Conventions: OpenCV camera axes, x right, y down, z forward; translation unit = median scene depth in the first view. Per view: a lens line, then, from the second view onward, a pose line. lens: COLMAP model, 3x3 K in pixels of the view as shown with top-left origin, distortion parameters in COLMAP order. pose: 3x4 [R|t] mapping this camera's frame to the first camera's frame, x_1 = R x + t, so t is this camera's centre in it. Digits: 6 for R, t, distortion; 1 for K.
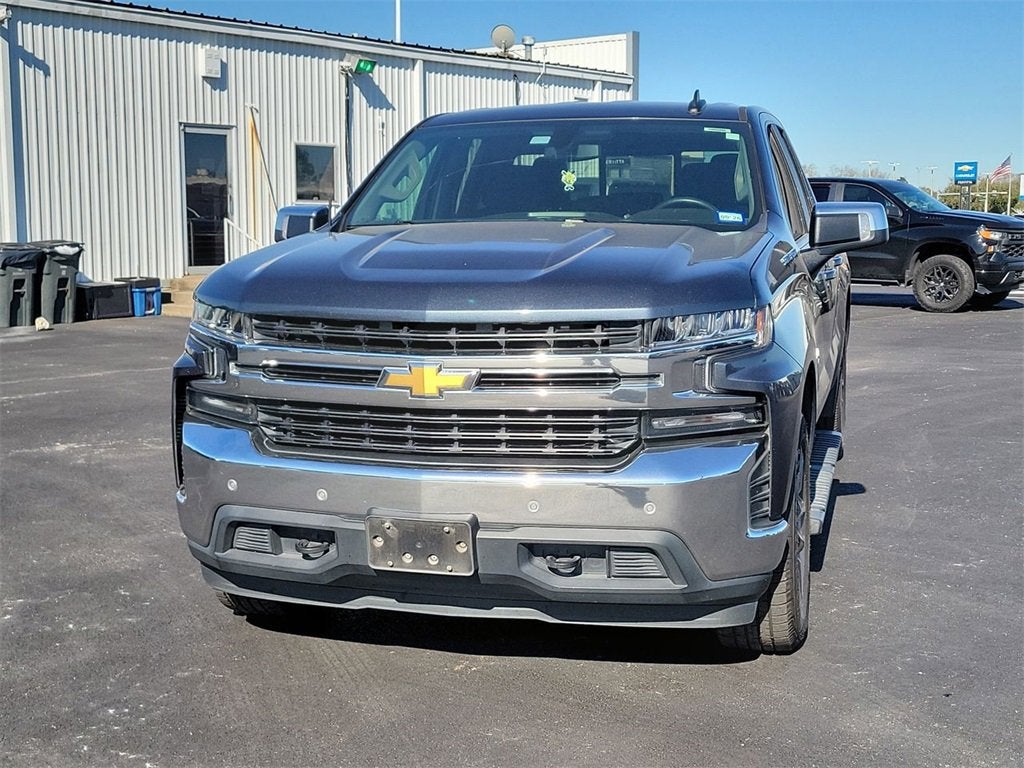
lens RADIAL K [[1465.9, 0, 512.0], [0, 1465.9, 384.0], [0, 0, 1]] dist [0.045340, 0.031402]
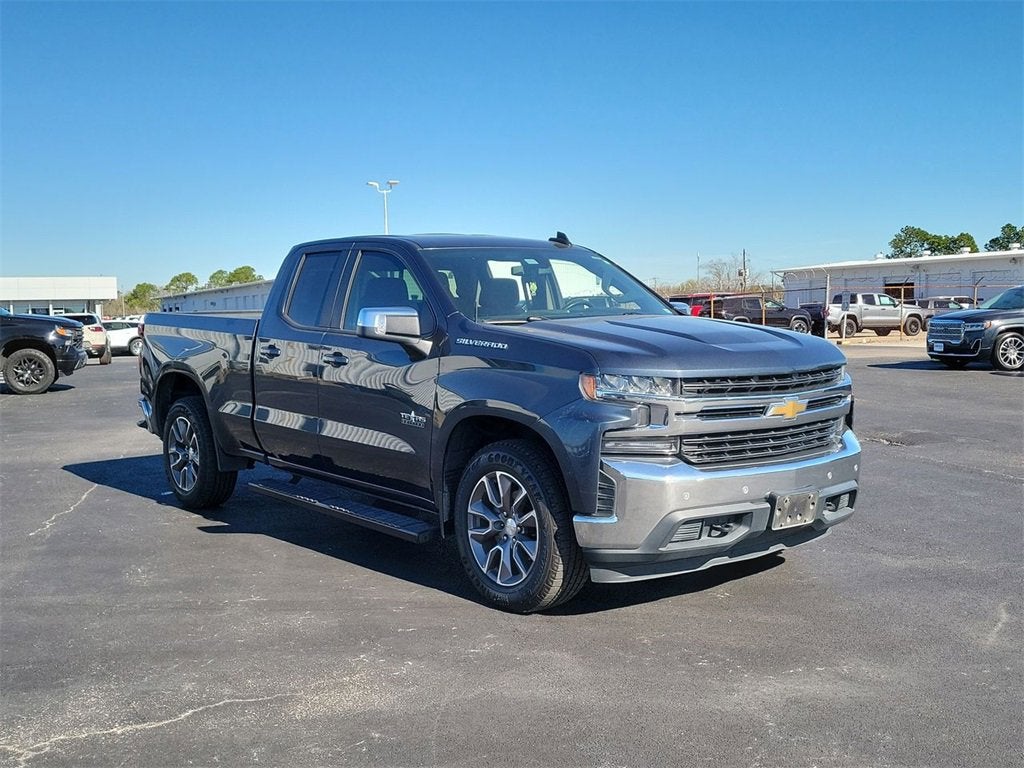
lens RADIAL K [[1128.1, 0, 489.7], [0, 1128.1, 383.8], [0, 0, 1]] dist [0.054539, 0.006887]
pose [[0.582028, -0.060571, 0.810910, -1.204772], [0.106796, 0.994278, -0.002384, -0.059409], [-0.806126, 0.087990, 0.585166, 0.494526]]
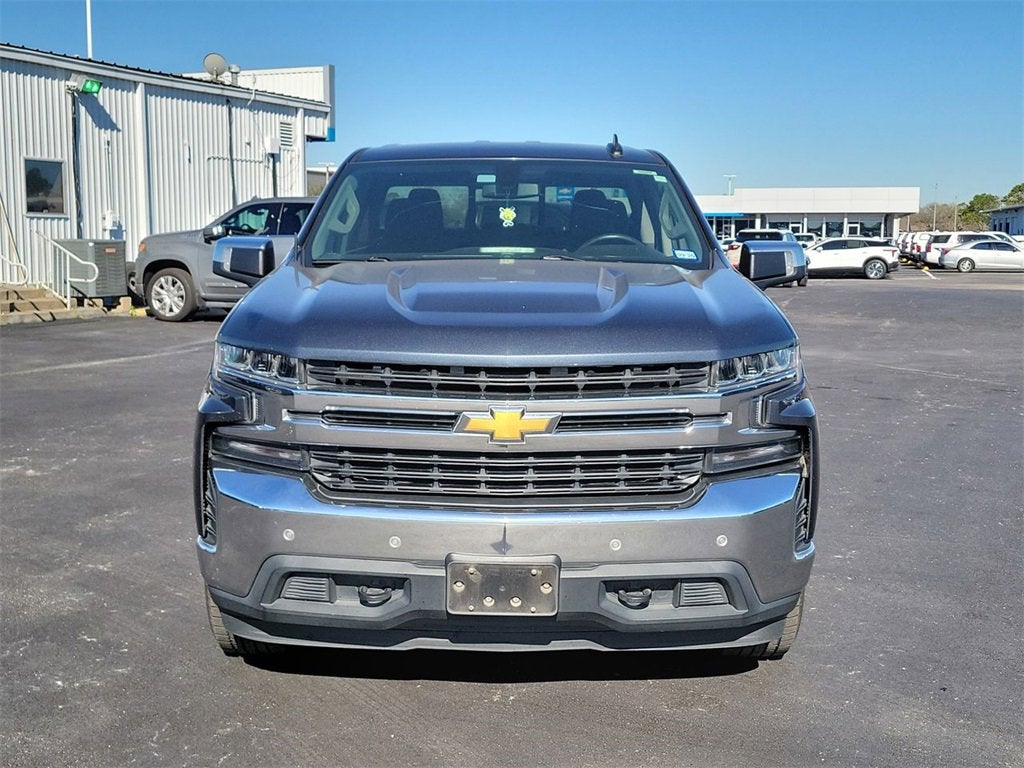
lens RADIAL K [[1270.4, 0, 512.0], [0, 1270.4, 384.0], [0, 0, 1]] dist [0.043249, 0.011111]
pose [[0.965173, -0.022351, 0.260657, -0.265514], [0.019728, 0.999725, 0.012677, -0.038999], [-0.260869, -0.007093, 0.965348, 0.147807]]
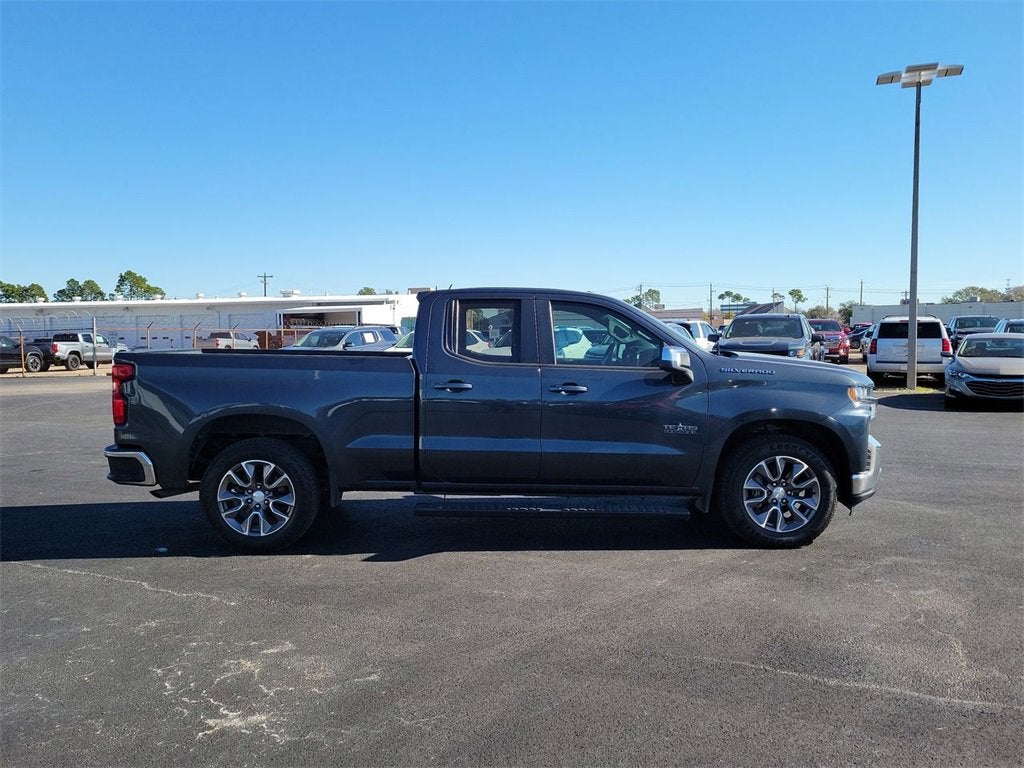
lens RADIAL K [[888.0, 0, 508.8], [0, 888.0, 366.5], [0, 0, 1]] dist [0.044010, -0.000045]
pose [[-0.281250, -0.029758, 0.959173, -1.460183], [0.121722, 0.990340, 0.066417, -0.255204], [-0.951883, 0.135433, -0.274911, 1.978132]]
